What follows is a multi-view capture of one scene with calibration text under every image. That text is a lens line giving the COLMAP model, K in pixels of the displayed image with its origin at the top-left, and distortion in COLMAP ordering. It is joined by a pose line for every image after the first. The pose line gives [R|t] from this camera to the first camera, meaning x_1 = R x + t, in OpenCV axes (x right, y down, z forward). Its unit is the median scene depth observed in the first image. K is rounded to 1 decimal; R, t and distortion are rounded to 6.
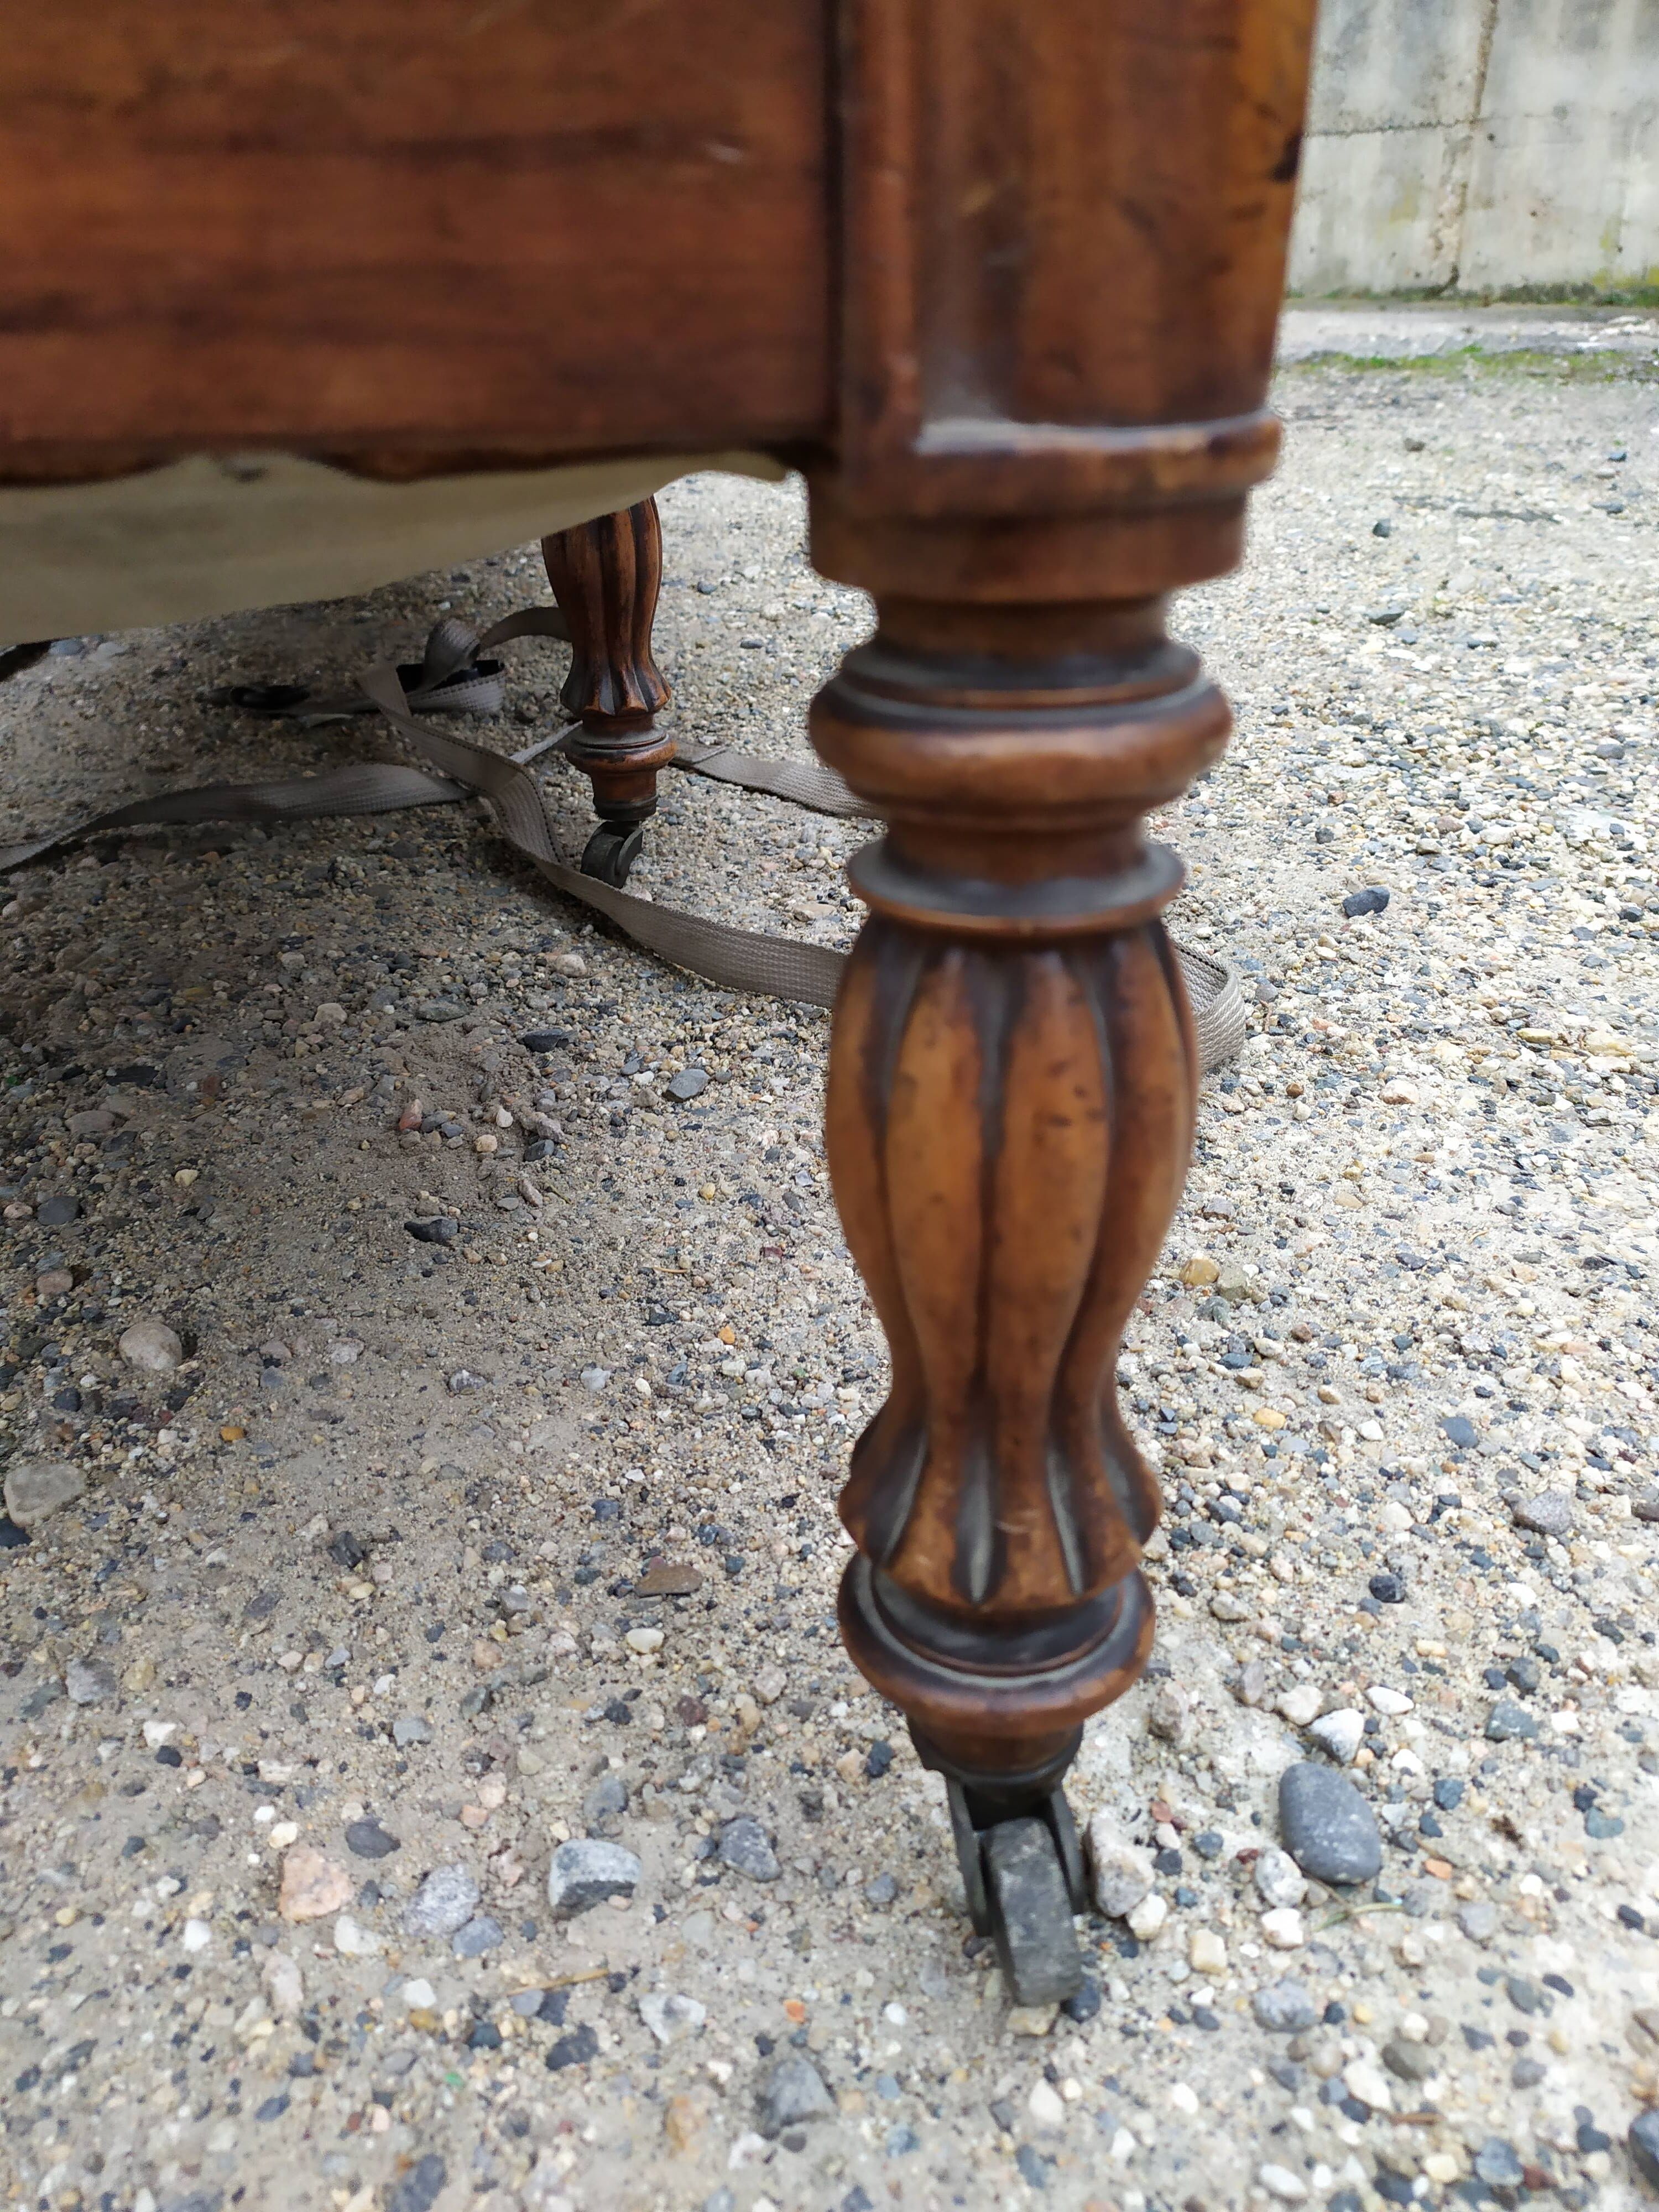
lens RADIAL K [[1682.7, 0, 829.5], [0, 1682.7, 1106.0], [0, 0, 1]] dist [0.044762, -0.073649]
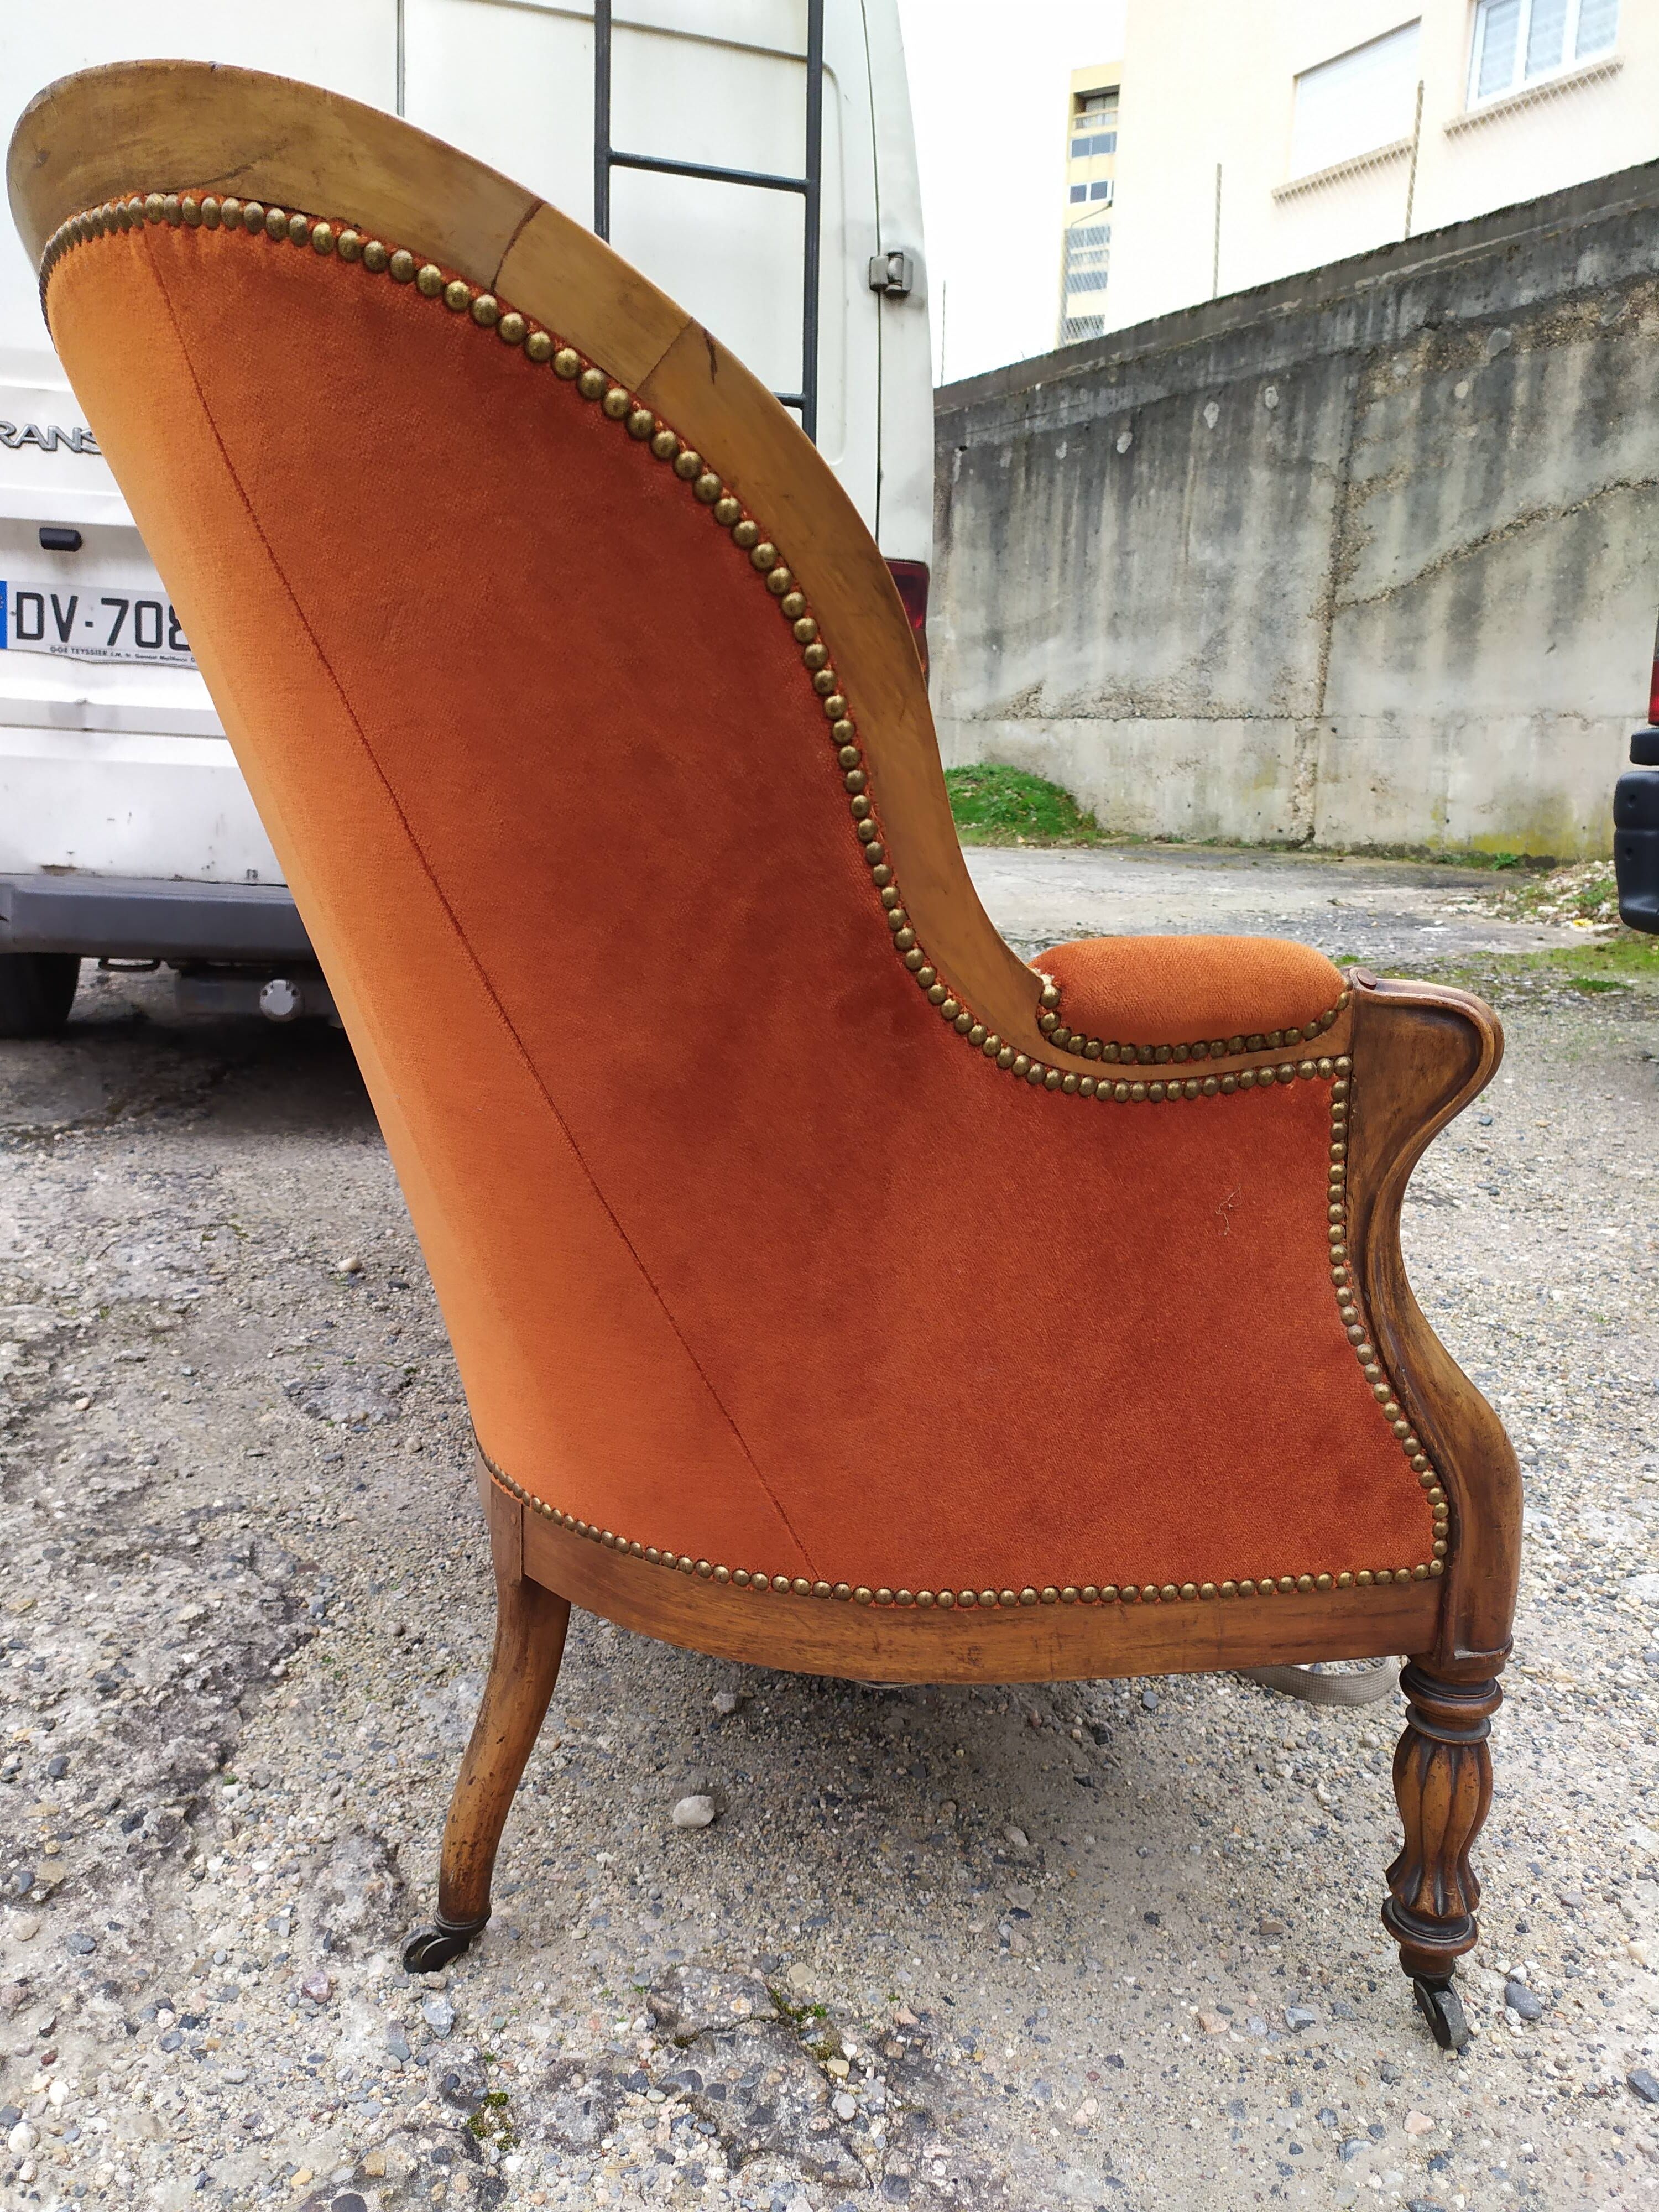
lens RADIAL K [[1617.1, 0, 829.5], [0, 1617.1, 1106.0], [0, 0, 1]] dist [-0.041847, 0.031778]
pose [[0.999019, 0.016221, 0.041217, -0.960828], [-0.004791, 0.964640, -0.263526, -0.330580], [-0.044034, 0.263070, 0.963771, -1.883160]]
